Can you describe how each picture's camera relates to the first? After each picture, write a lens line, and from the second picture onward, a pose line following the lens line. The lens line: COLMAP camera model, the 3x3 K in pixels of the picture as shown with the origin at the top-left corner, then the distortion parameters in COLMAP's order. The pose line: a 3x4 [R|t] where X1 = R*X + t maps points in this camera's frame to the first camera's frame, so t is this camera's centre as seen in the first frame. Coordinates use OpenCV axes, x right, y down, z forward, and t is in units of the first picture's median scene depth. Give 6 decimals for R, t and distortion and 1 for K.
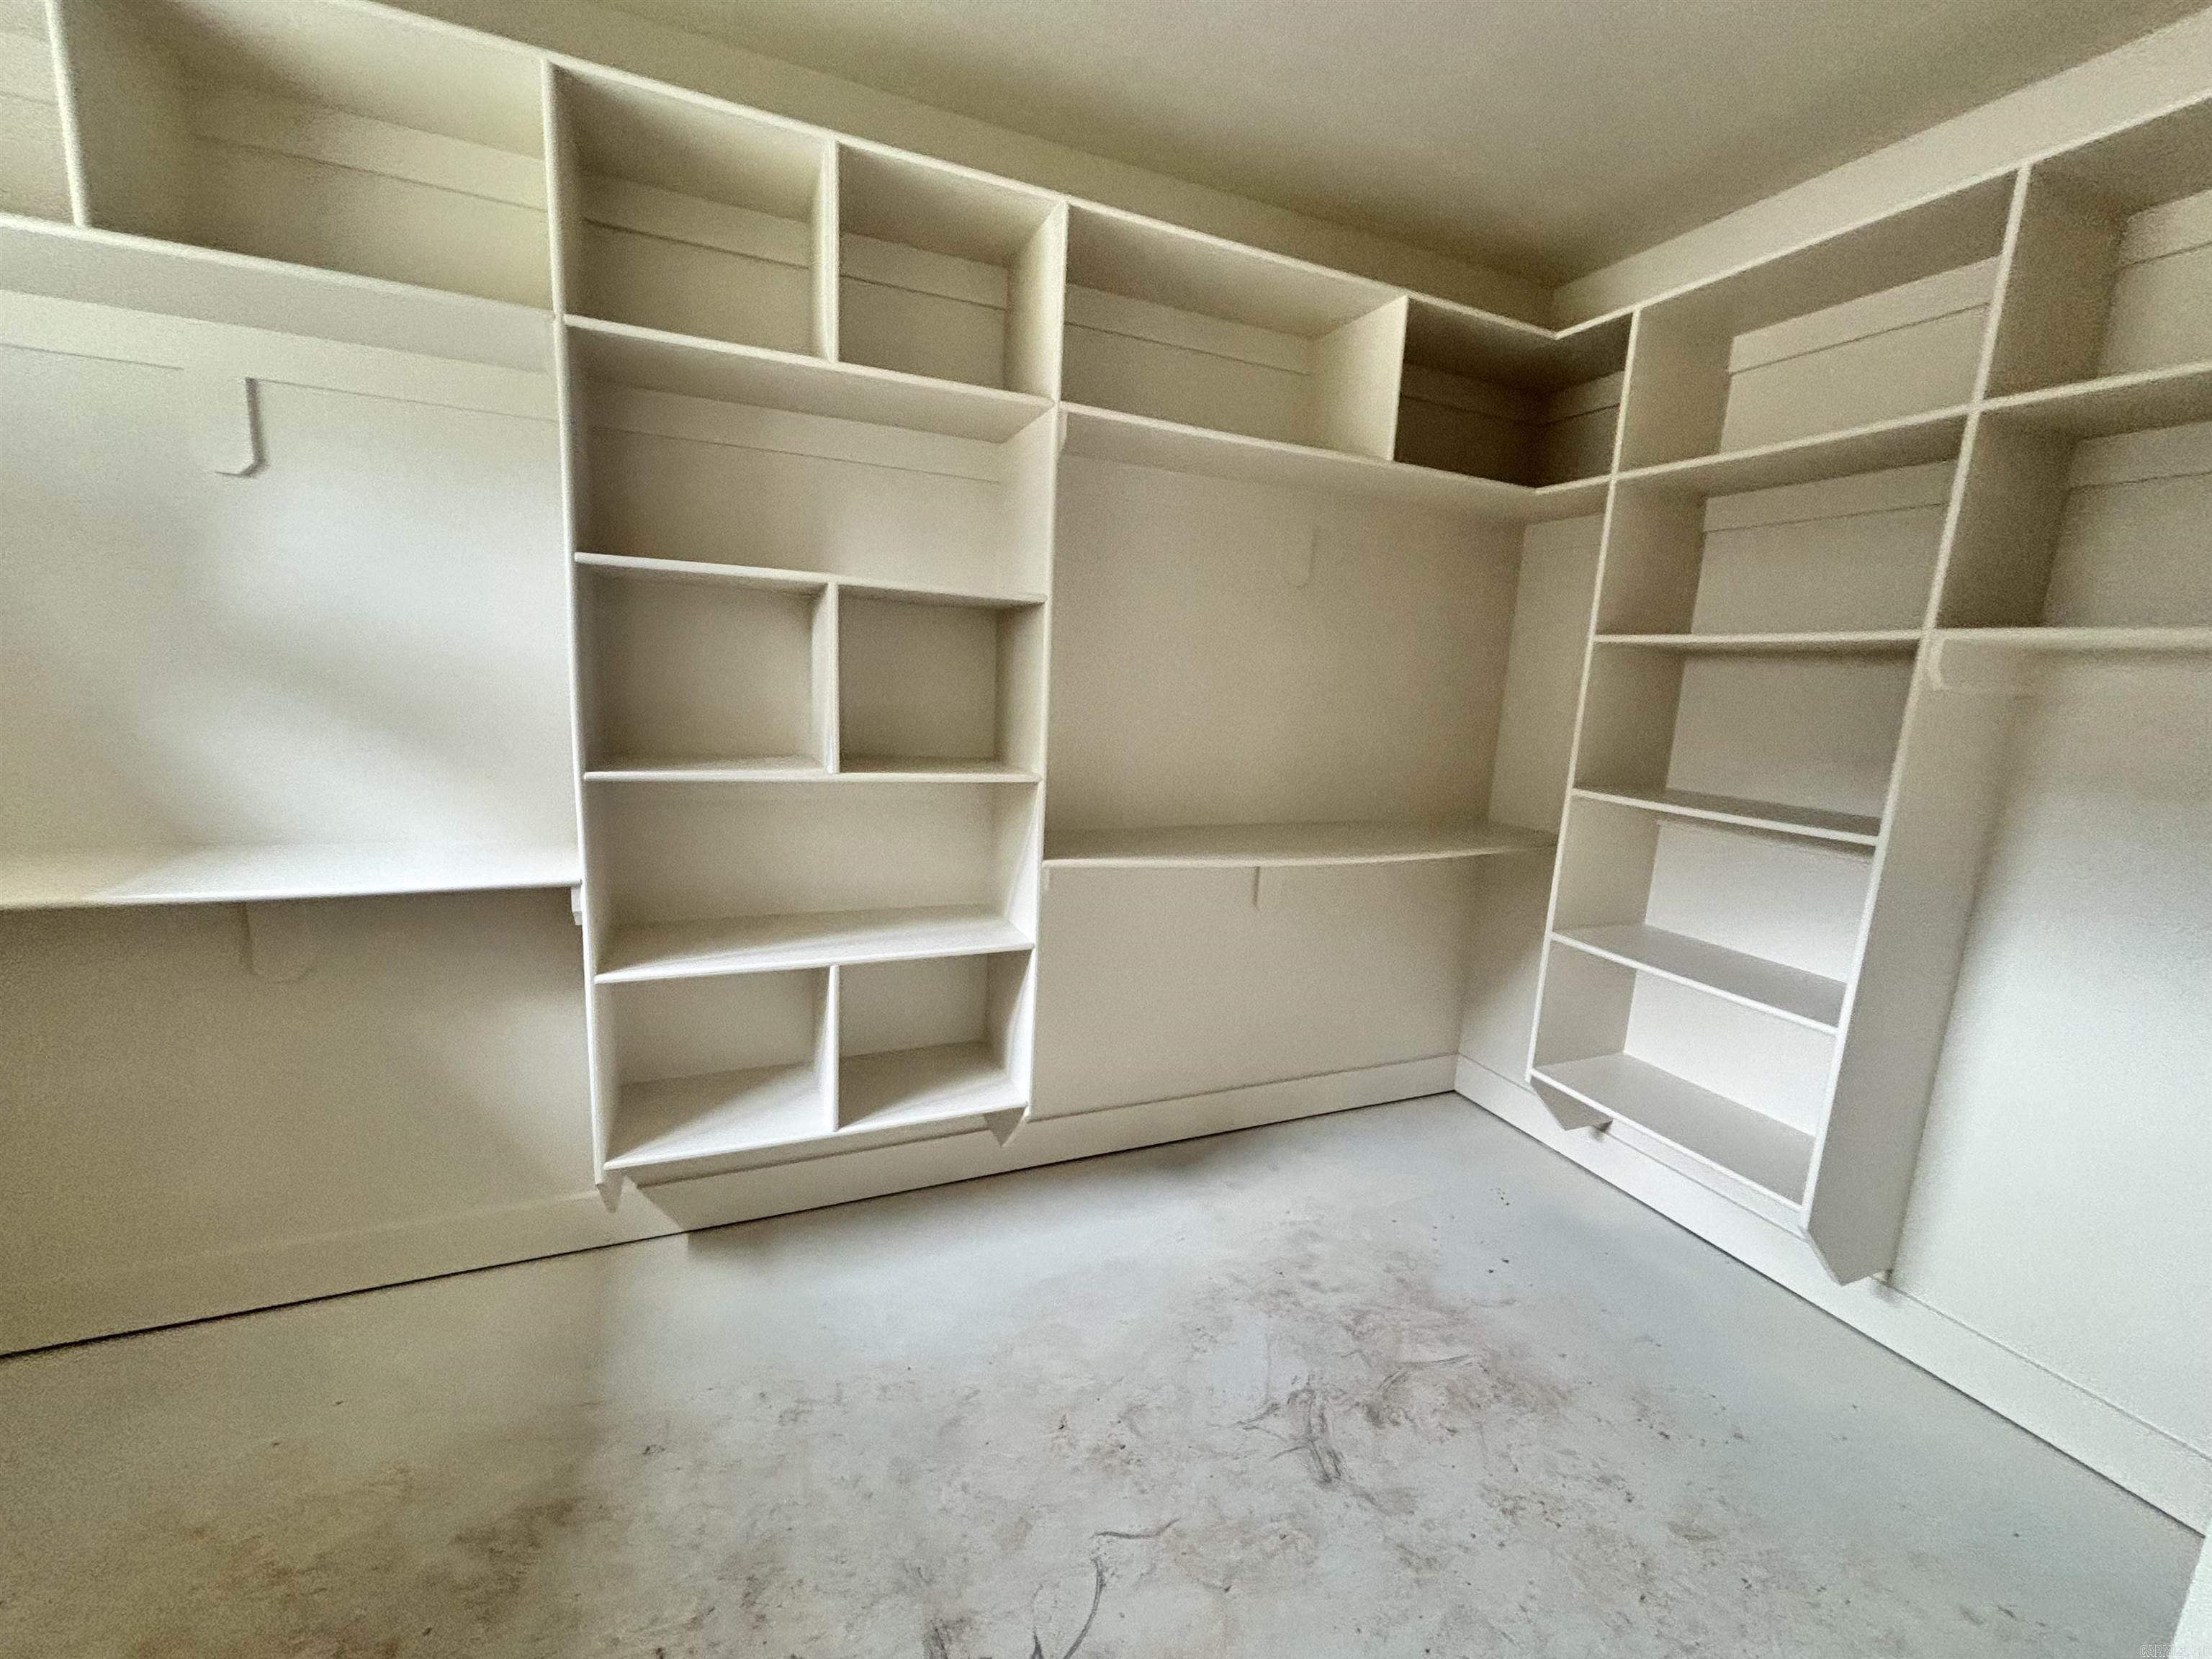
lens RADIAL K [[896.6, 0, 1106.0], [0, 896.6, 829.5], [0, 0, 1]] dist [-0.003573, -0.000047]
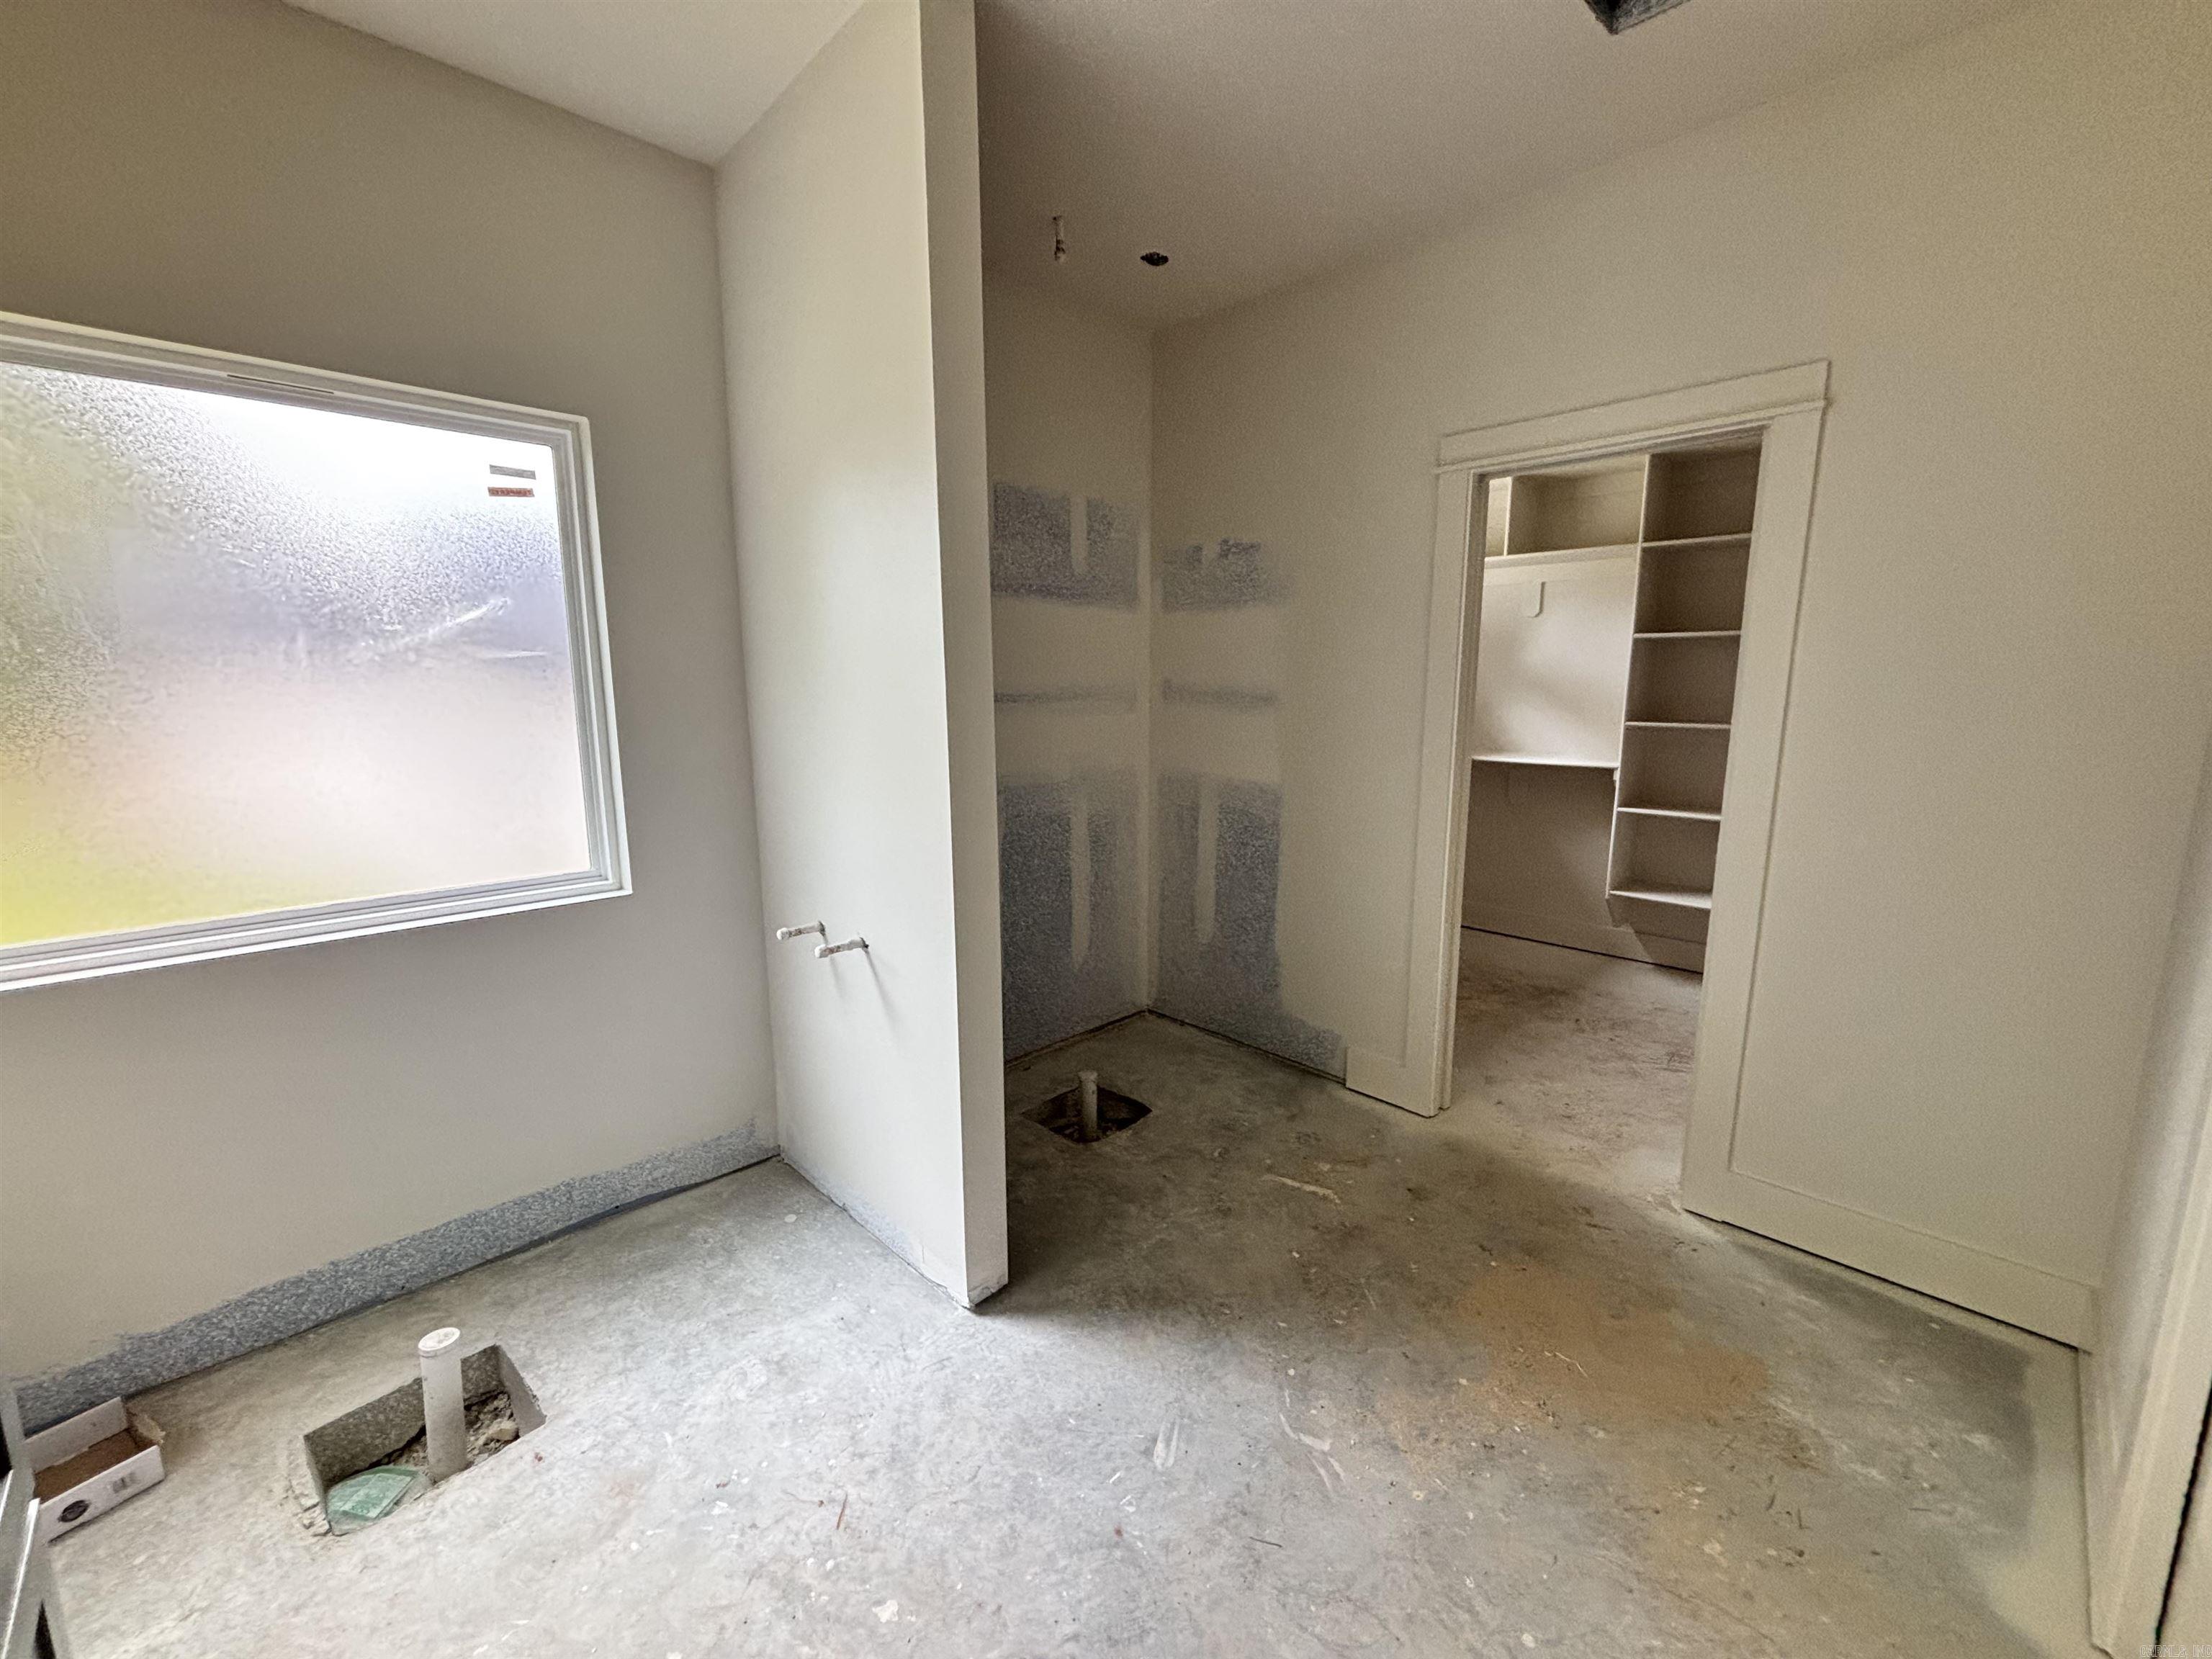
lens RADIAL K [[896.6, 0, 1106.0], [0, 896.6, 829.5], [0, 0, 1]] dist [-0.003573, -0.000047]
pose [[0.360717, 0.099486, -0.927354, 1.258687], [-0.146861, 0.987950, 0.048861, 0.330077], [0.921040, 0.118568, 0.370980, -1.239292]]
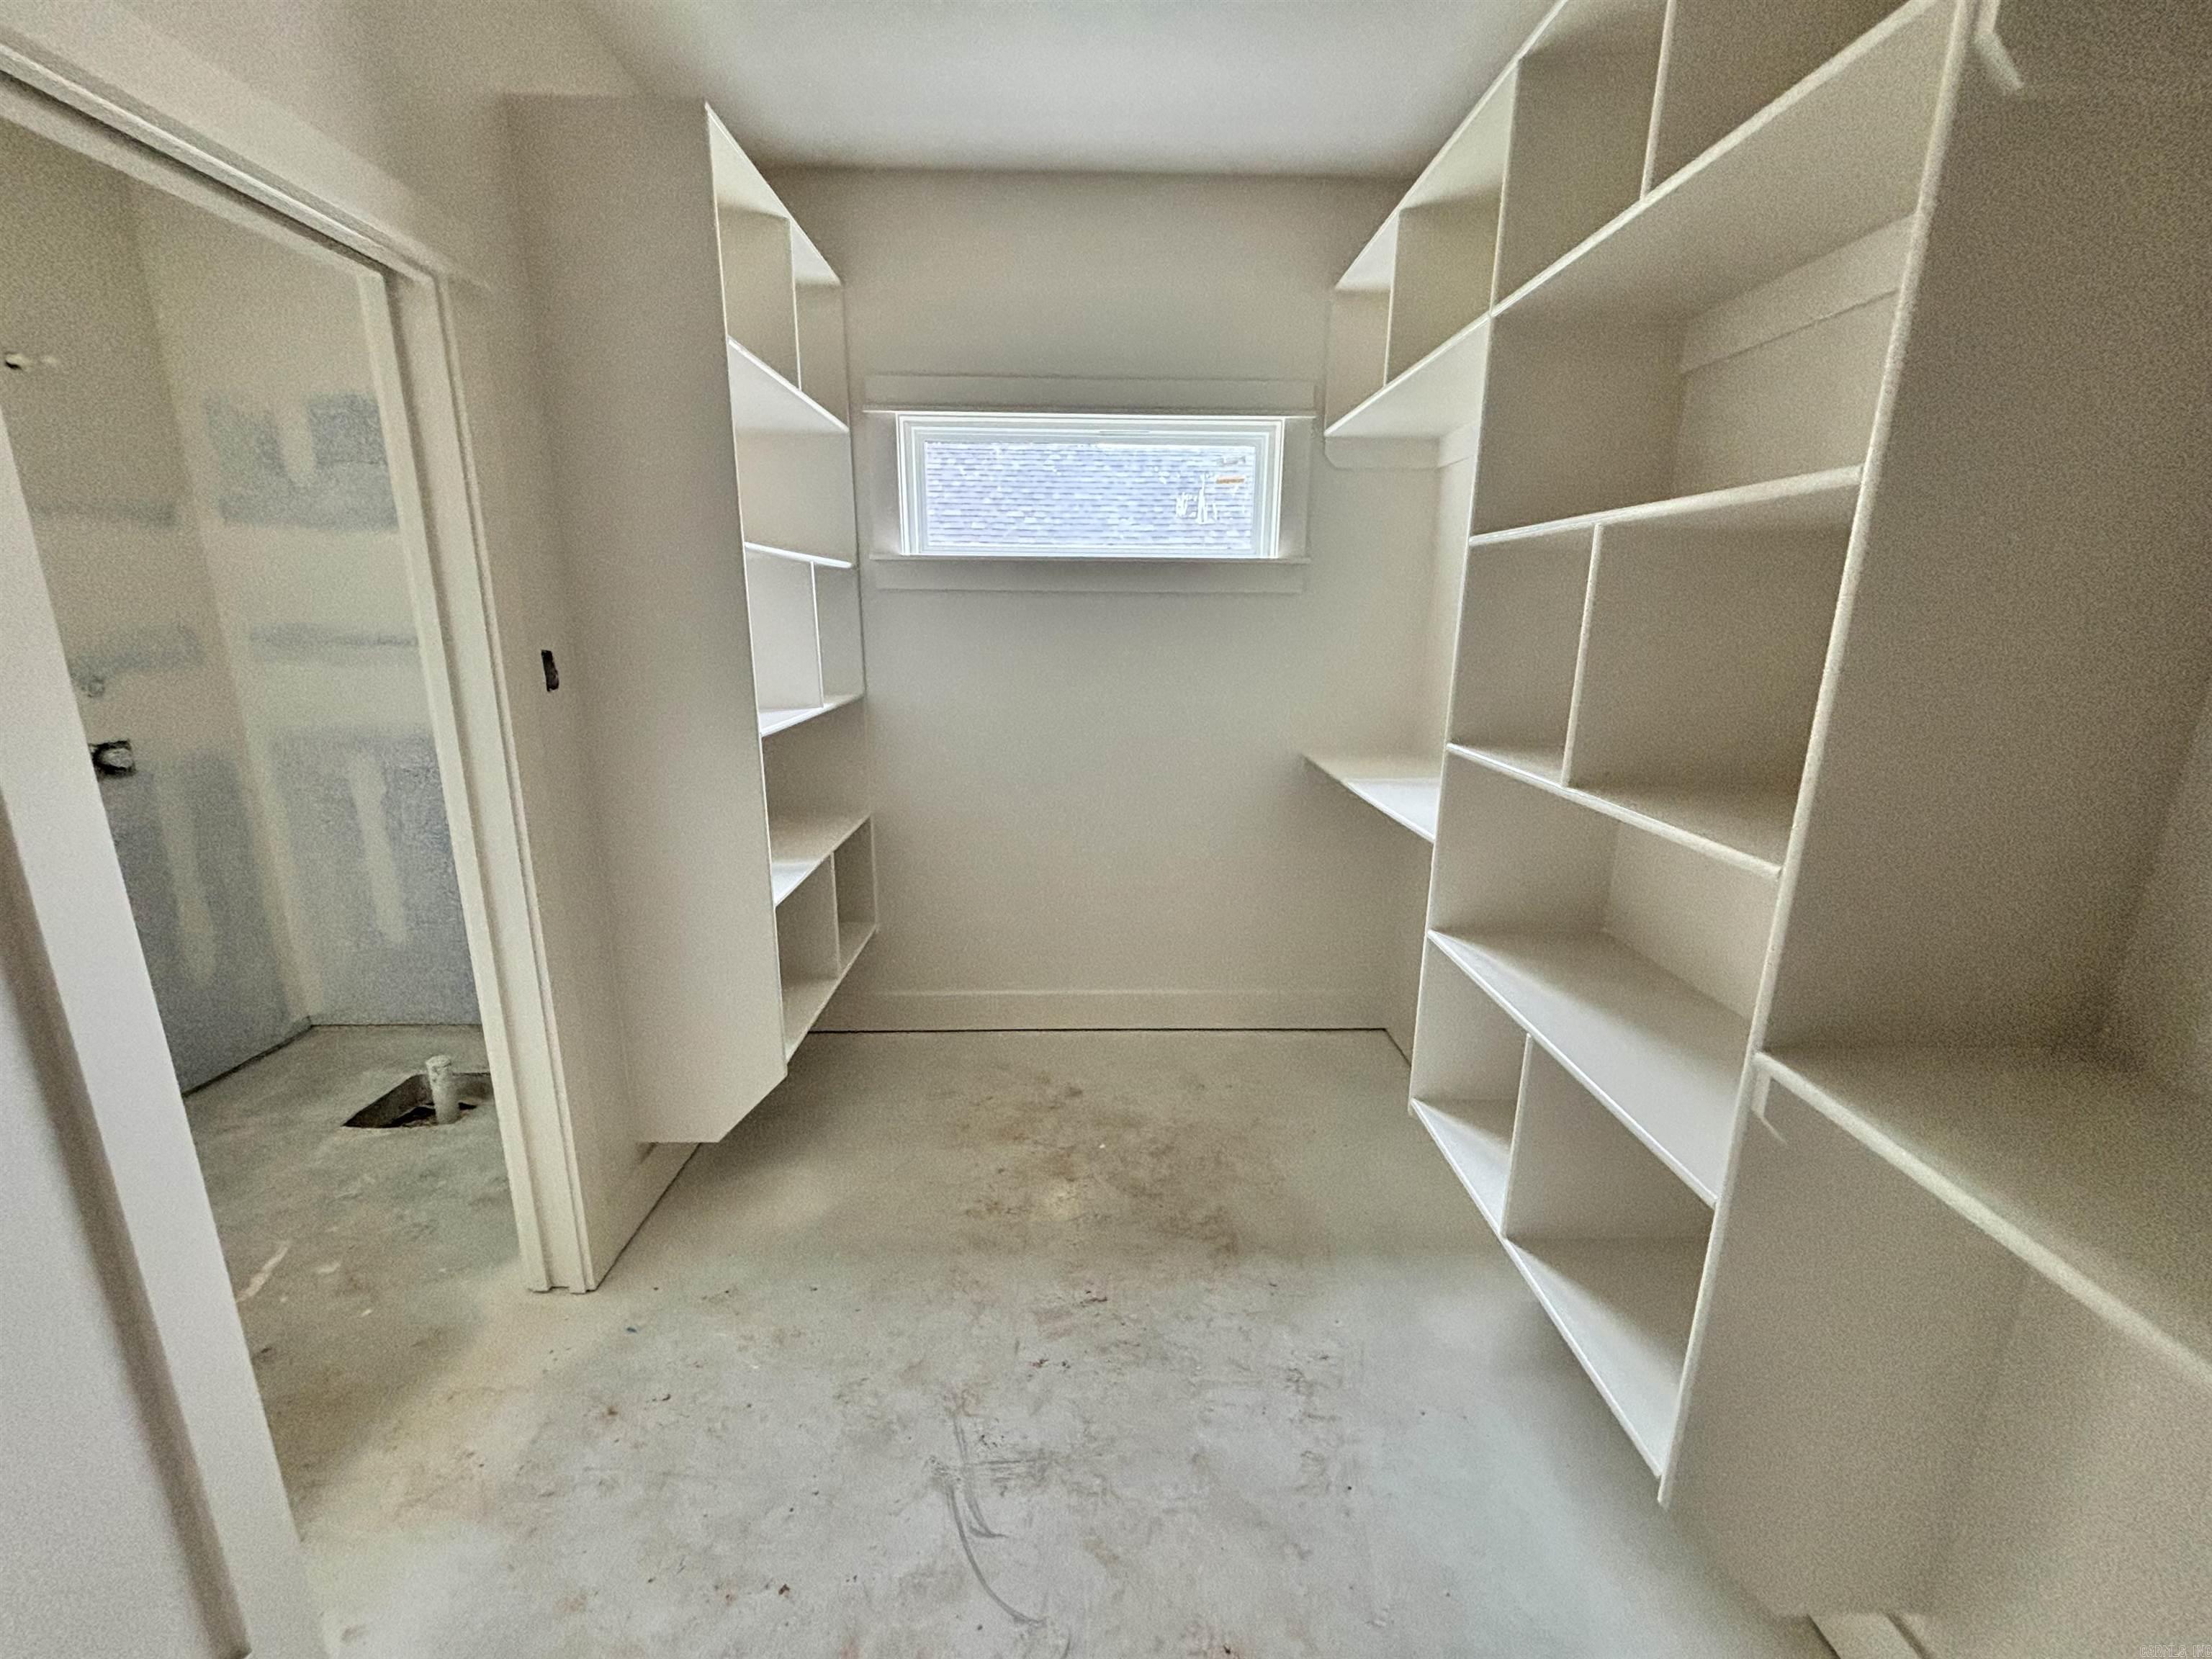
lens RADIAL K [[896.6, 0, 1106.0], [0, 896.6, 829.5], [0, 0, 1]] dist [-0.003573, -0.000047]
pose [[-0.367323, 0.162858, -0.915724, 0.598918], [-0.197629, 0.948402, 0.247944, -0.156155], [0.908855, 0.272049, -0.316185, 1.025065]]
